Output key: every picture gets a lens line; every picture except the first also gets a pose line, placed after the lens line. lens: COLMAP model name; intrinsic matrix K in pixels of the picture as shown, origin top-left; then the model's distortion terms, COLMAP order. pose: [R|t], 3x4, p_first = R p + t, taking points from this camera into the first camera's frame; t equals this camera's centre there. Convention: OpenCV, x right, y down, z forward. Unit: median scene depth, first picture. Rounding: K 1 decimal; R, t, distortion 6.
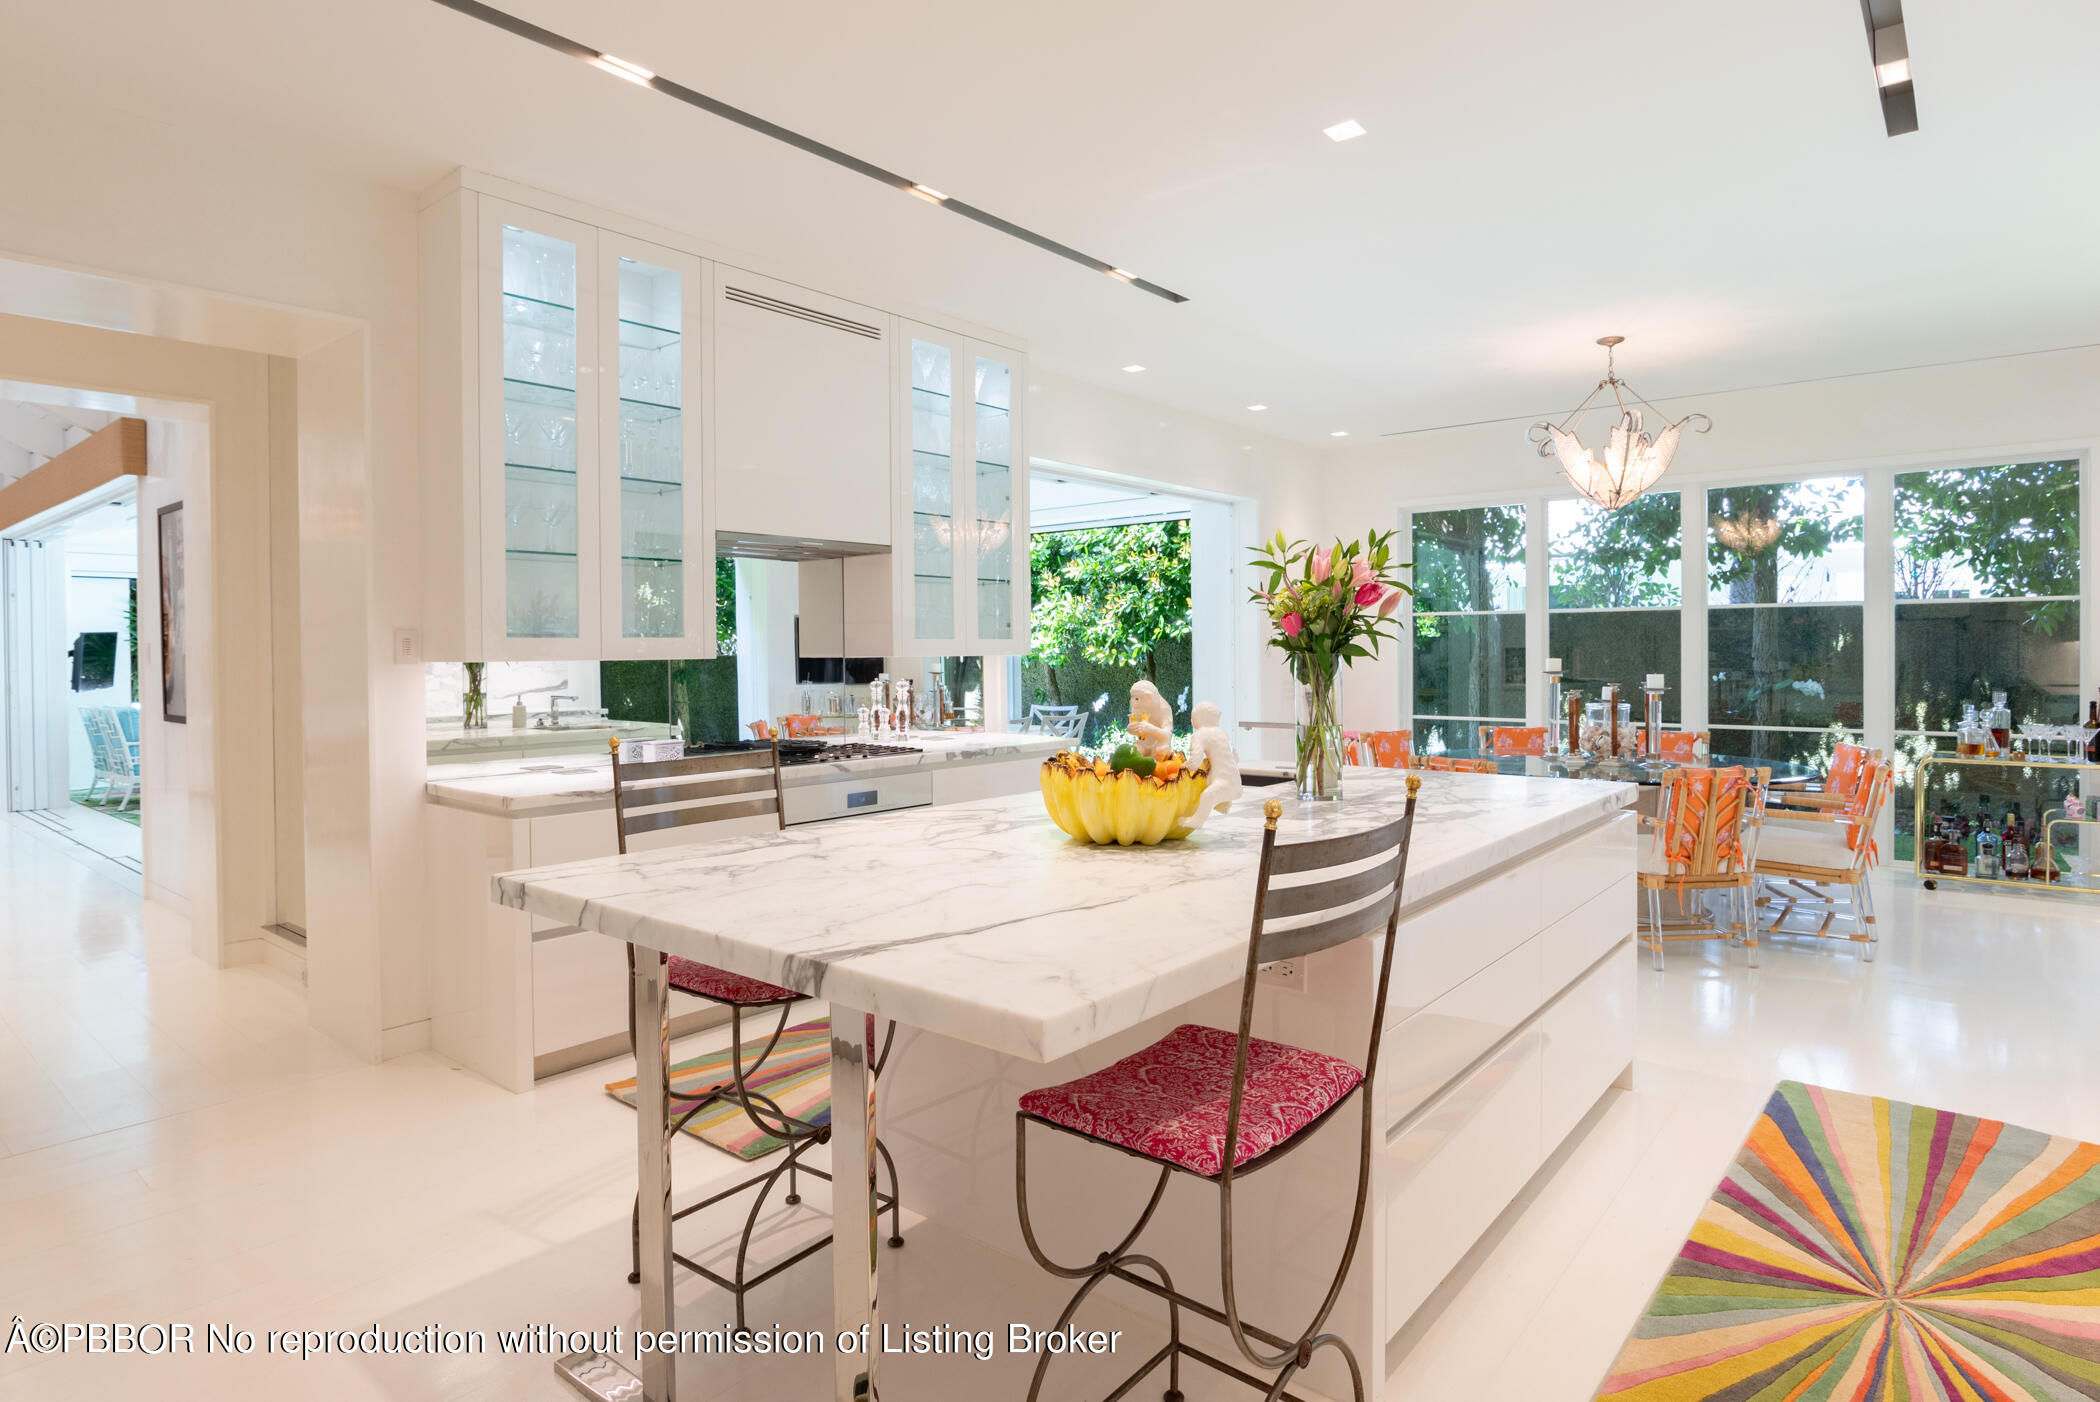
lens RADIAL K [[1163.7, 0, 1052.6], [0, 1163.7, 675.4], [0, 0, 1]] dist [-0.001985, -0.000110]
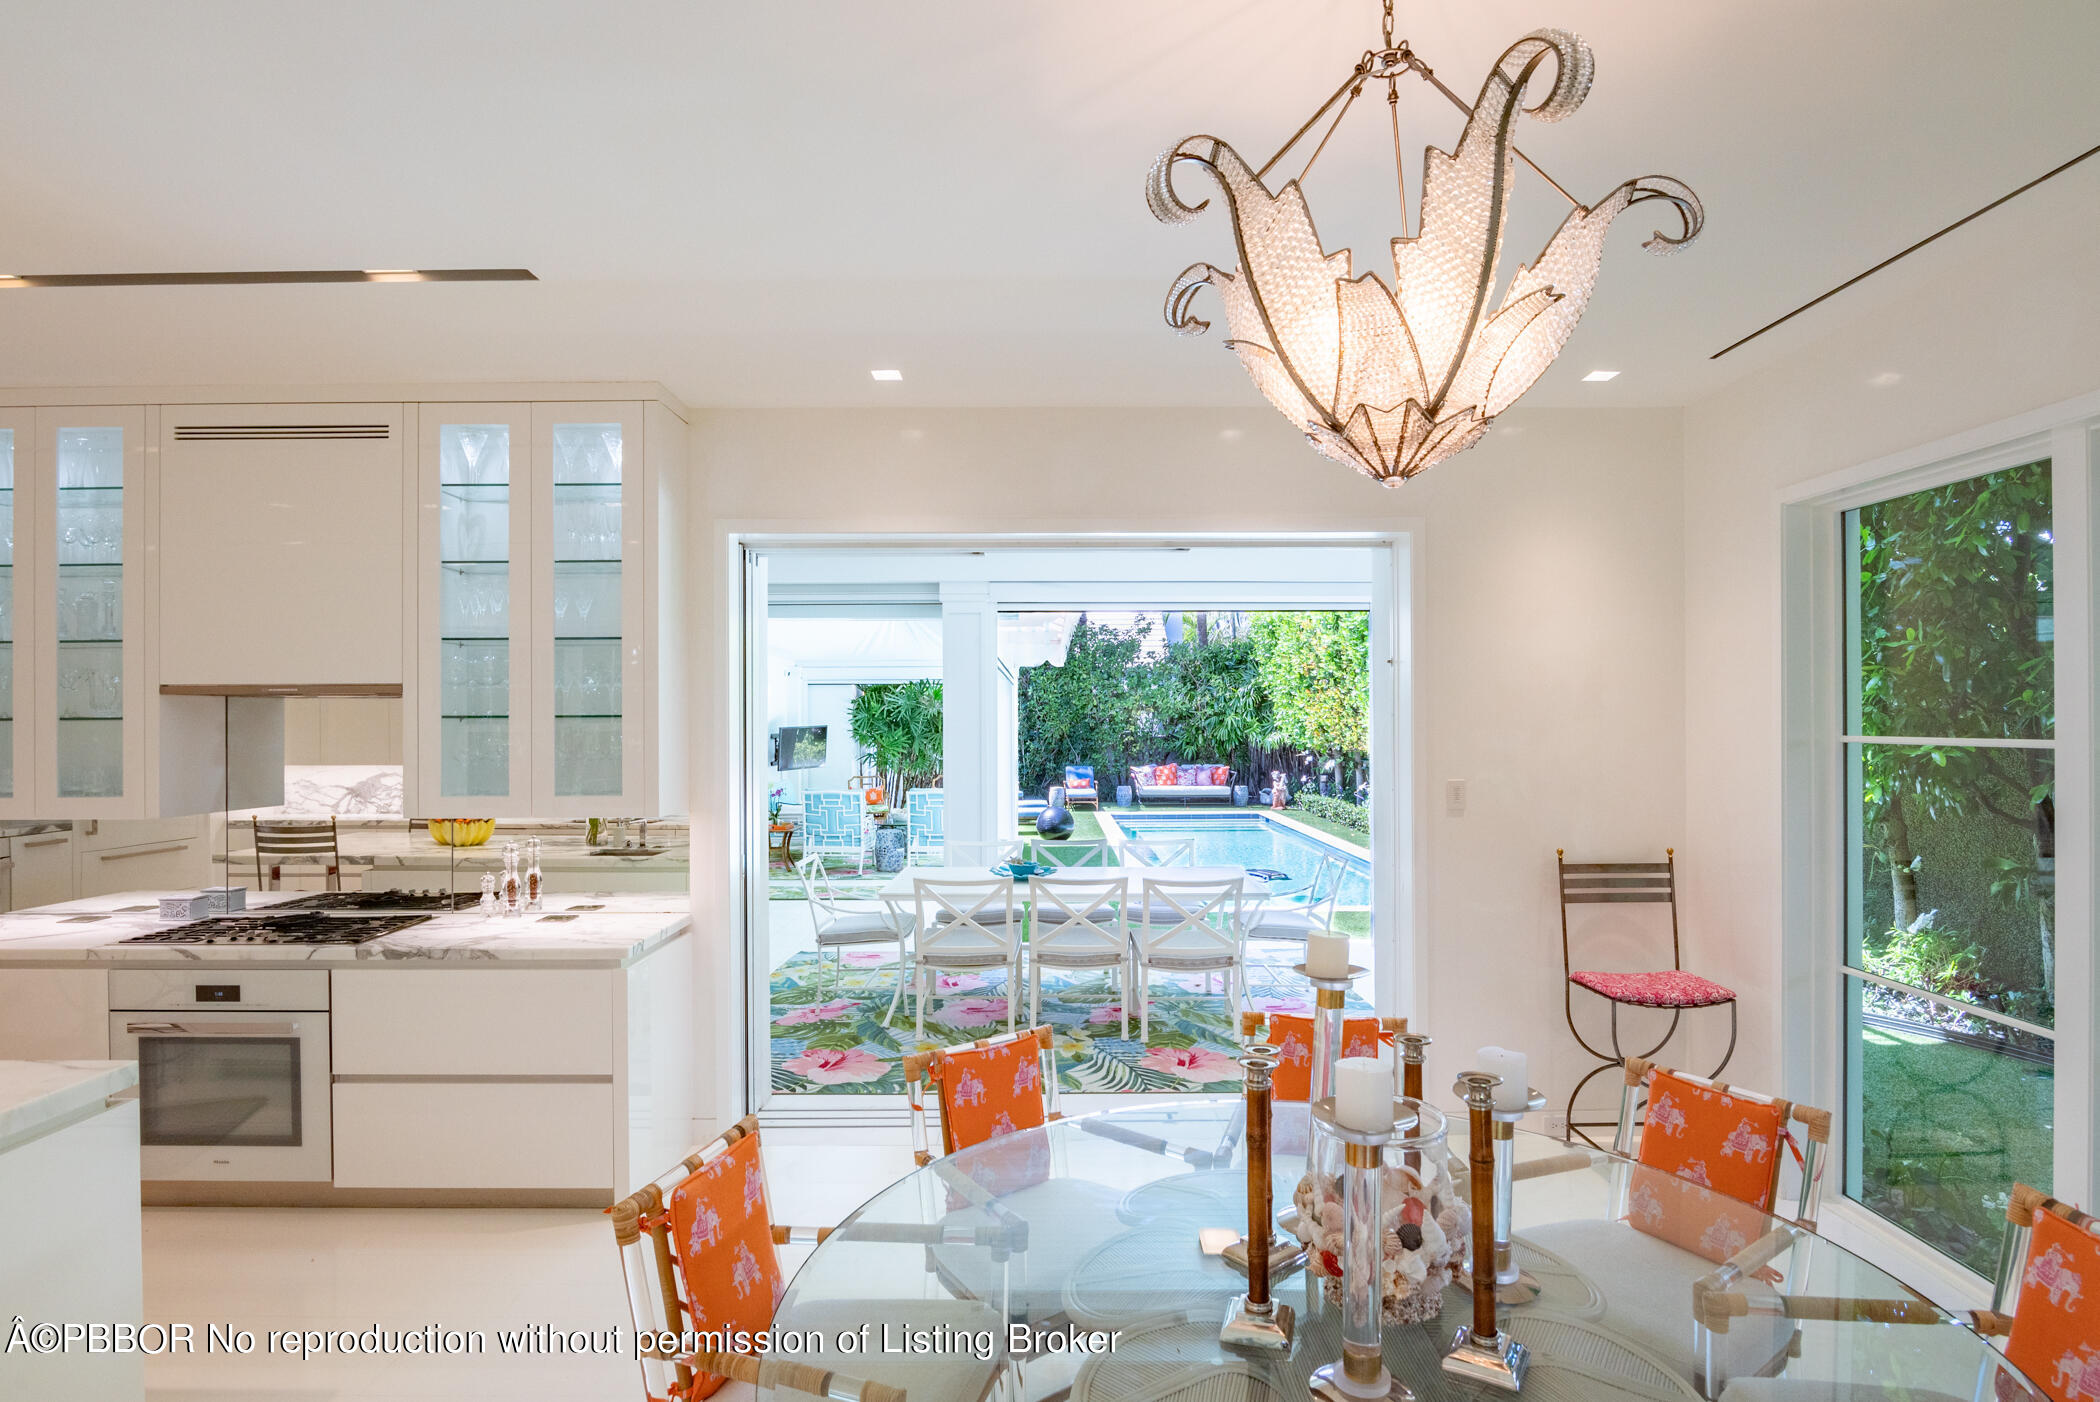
lens RADIAL K [[1093.0, 0, 1041.9], [0, 1093.0, 719.3], [0, 0, 1]] dist [-0.013605, 0.000321]
pose [[0.648227, -0.004225, -0.761436, 0.836862], [-0.013332, 0.999768, -0.016898, -0.088688], [0.761331, 0.021105, 0.648020, 0.954094]]
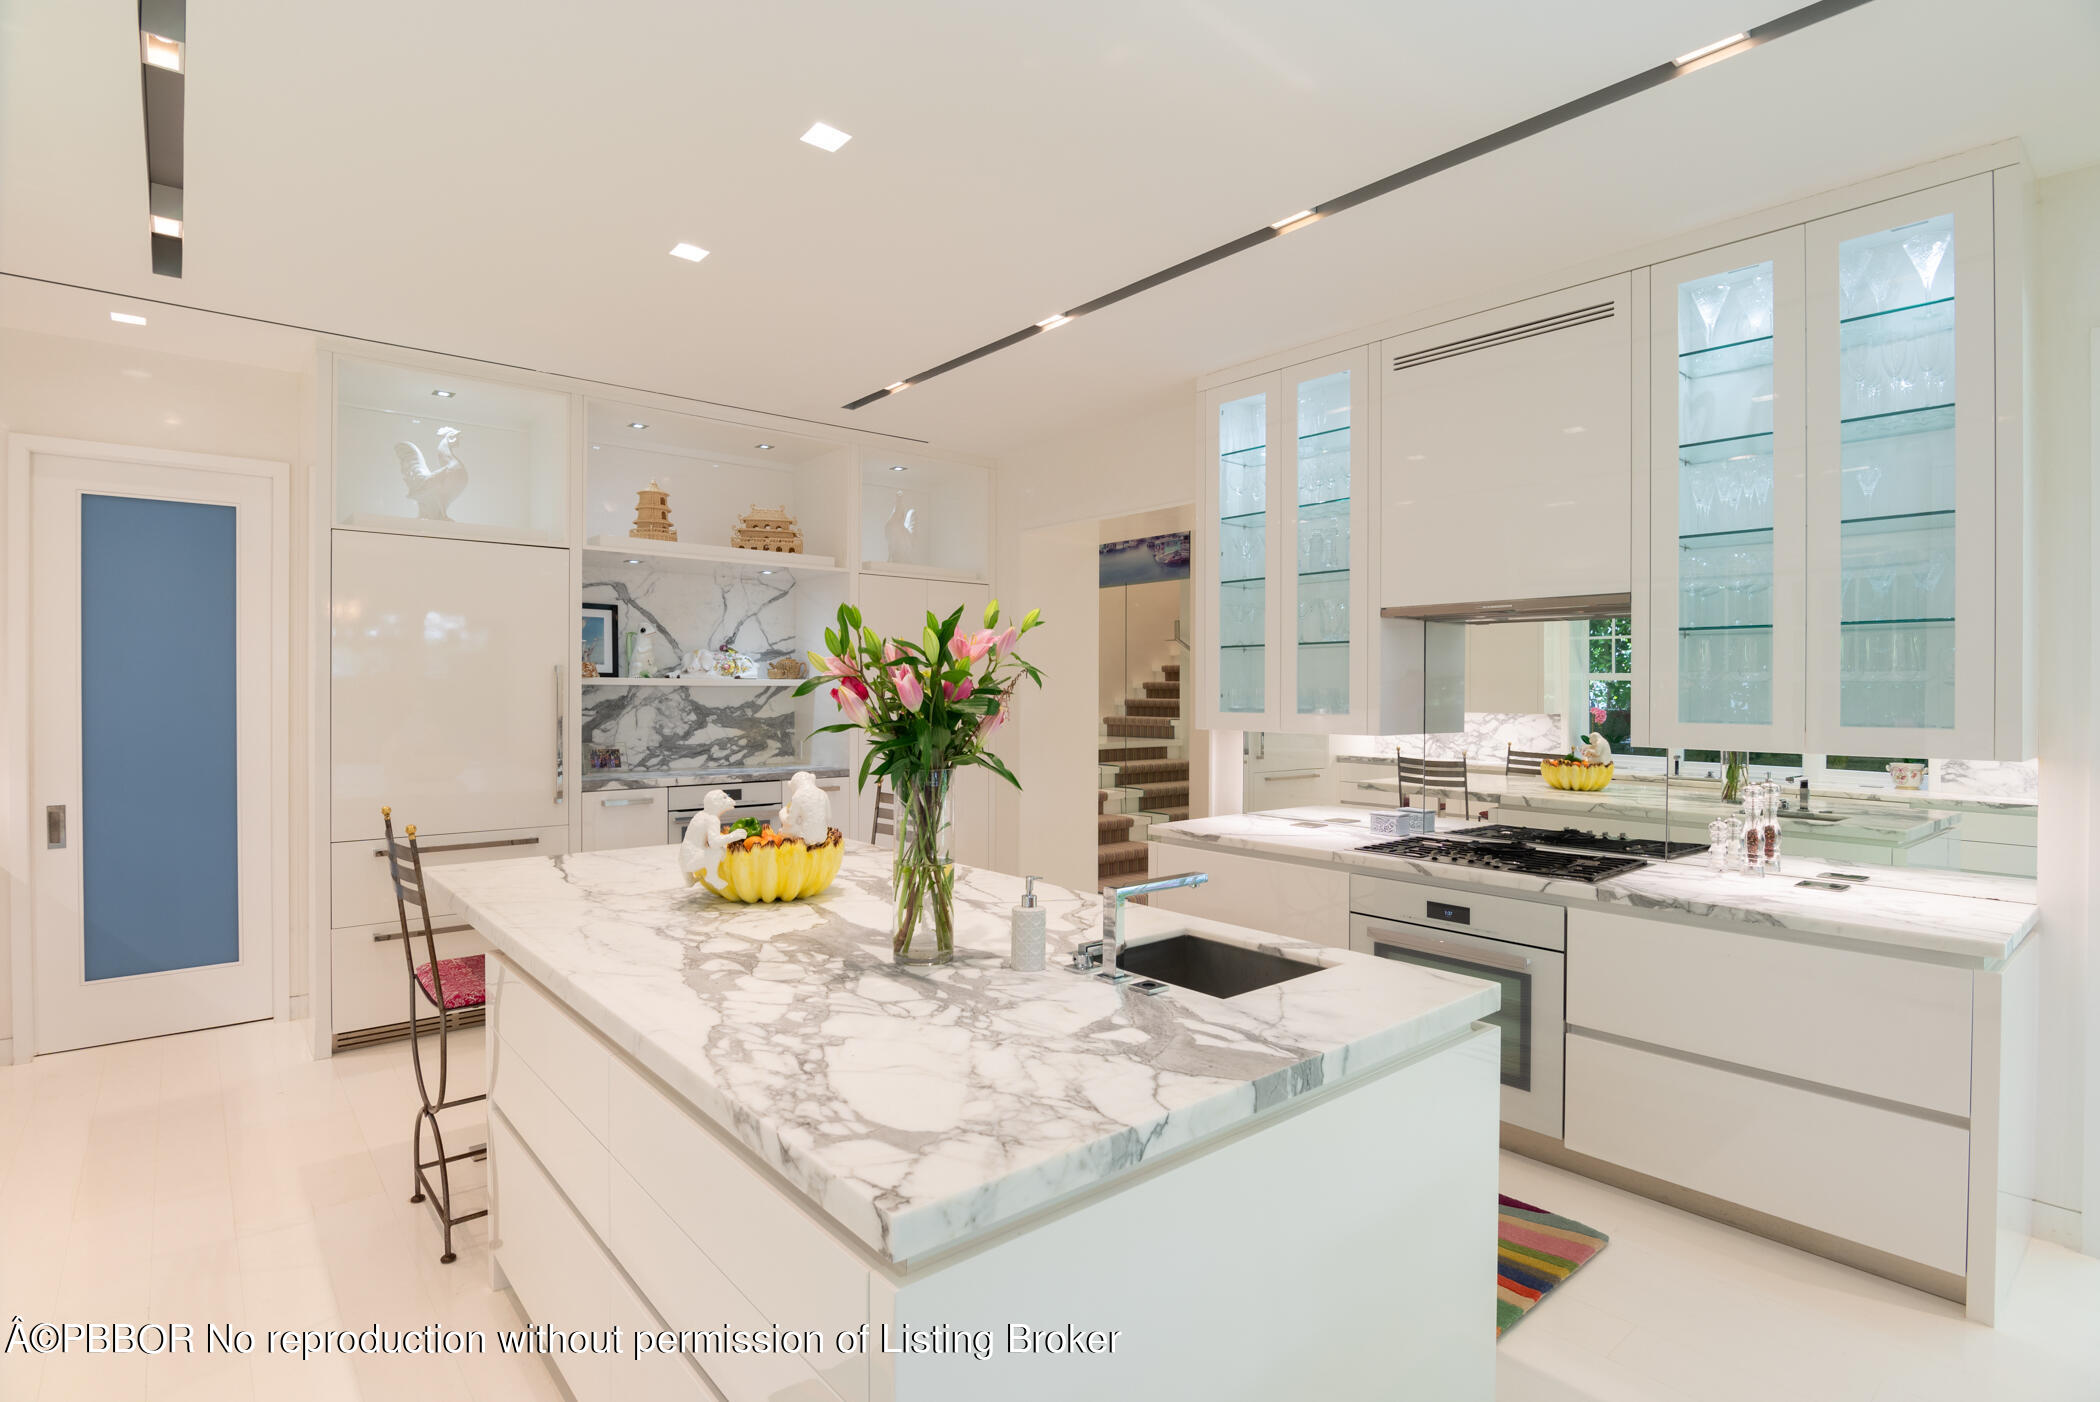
lens RADIAL K [[1052.9, 0, 1043.5], [0, 1052.9, 694.1], [0, 0, 1]] dist [-0.013283, -0.000465]
pose [[-0.167113, 0.005498, -0.985922, 0.633998], [-0.025020, 0.999639, 0.009815, -0.050795], [0.985620, 0.026308, -0.166915, 0.847343]]
